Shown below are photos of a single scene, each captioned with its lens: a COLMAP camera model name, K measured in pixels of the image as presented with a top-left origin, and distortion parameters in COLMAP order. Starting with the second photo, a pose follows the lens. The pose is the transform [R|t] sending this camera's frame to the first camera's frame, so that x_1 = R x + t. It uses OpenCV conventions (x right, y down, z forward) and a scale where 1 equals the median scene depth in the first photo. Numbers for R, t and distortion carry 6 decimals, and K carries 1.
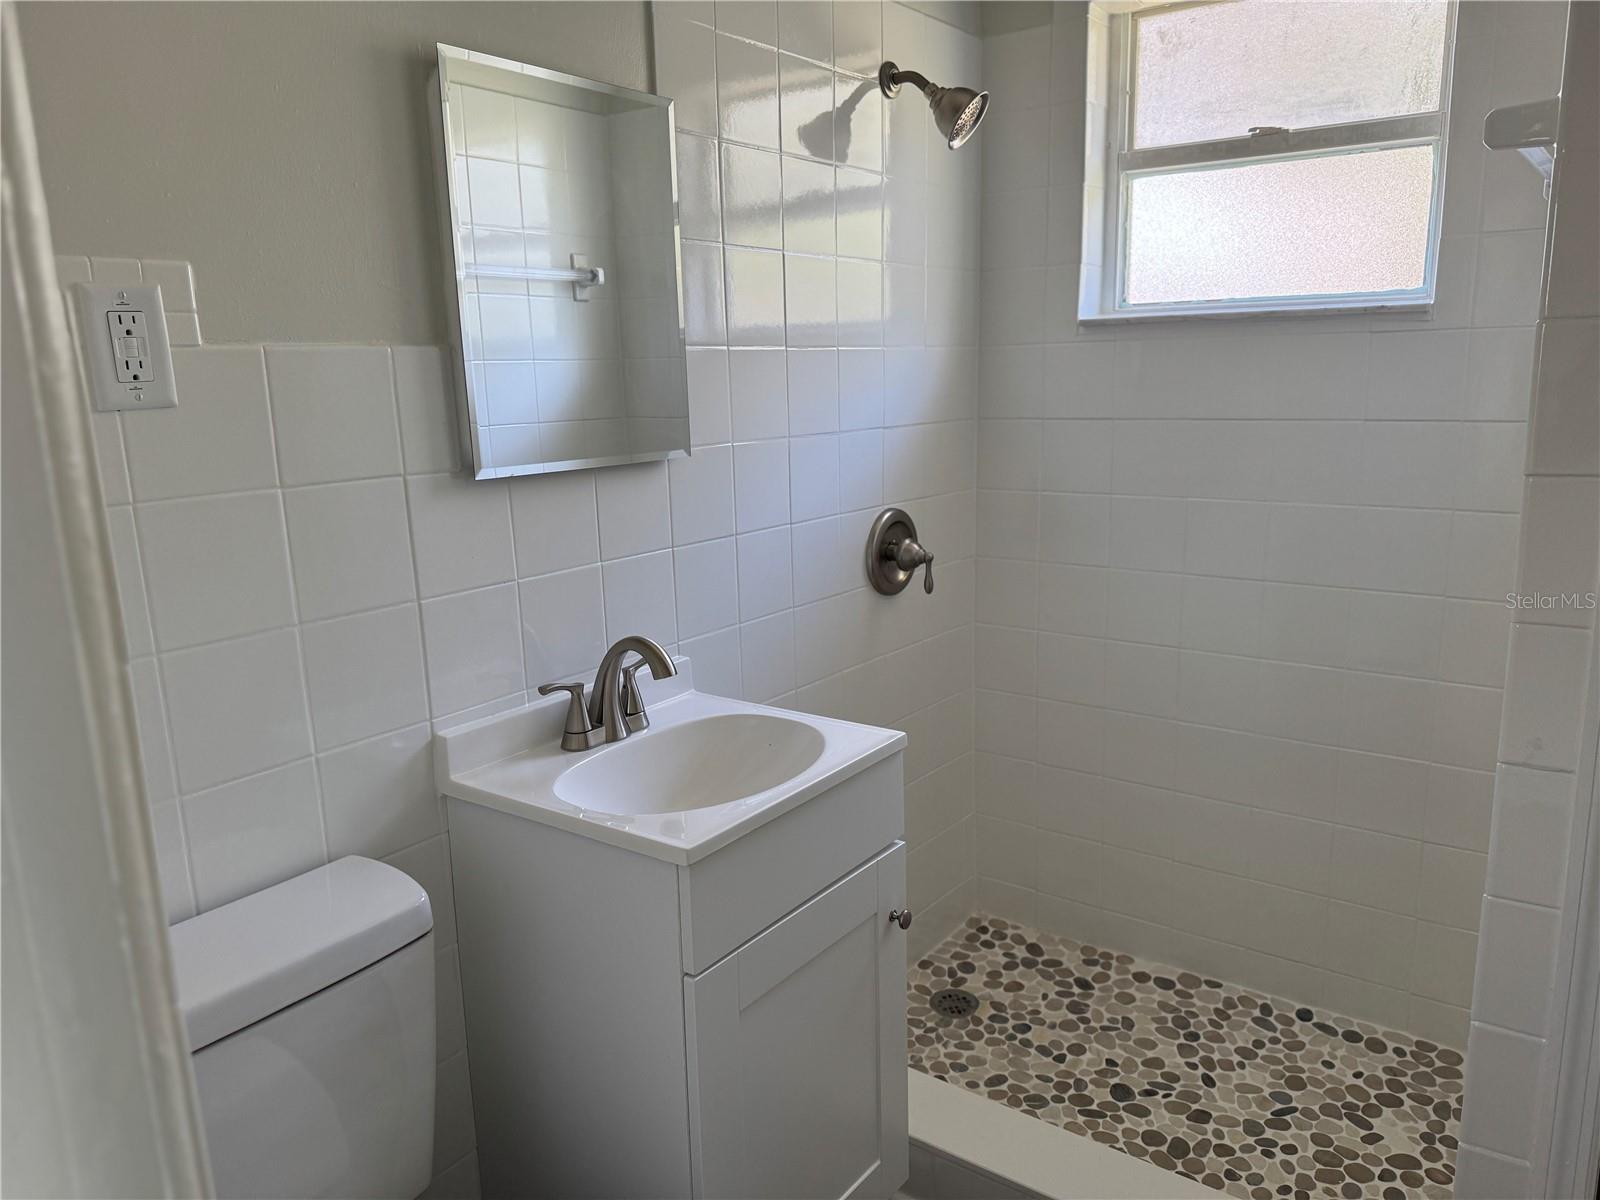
lens RADIAL K [[1136.0, 0, 800.0], [0, 1136.0, 600.0], [0, 0, 1]] dist [0.011845, -0.004160]
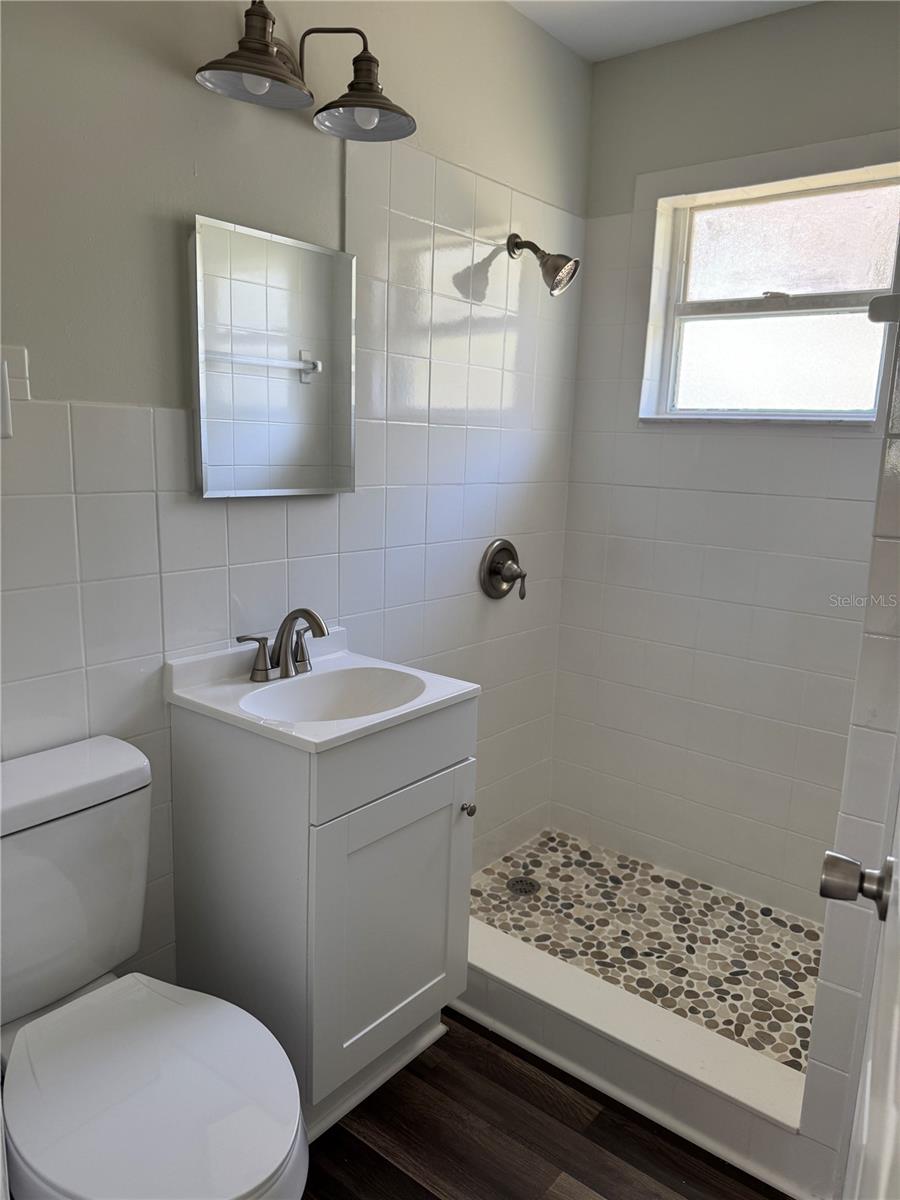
lens RADIAL K [[840.7, 0, 450.0], [0, 840.7, 600.0], [0, 0, 1]] dist [0.046538, -0.066427]
pose [[0.997294, 0.066927, -0.030426, 0.058097], [-0.067284, 0.997675, -0.010850, 0.013832], [0.029630, 0.012868, 0.999478, -0.080635]]
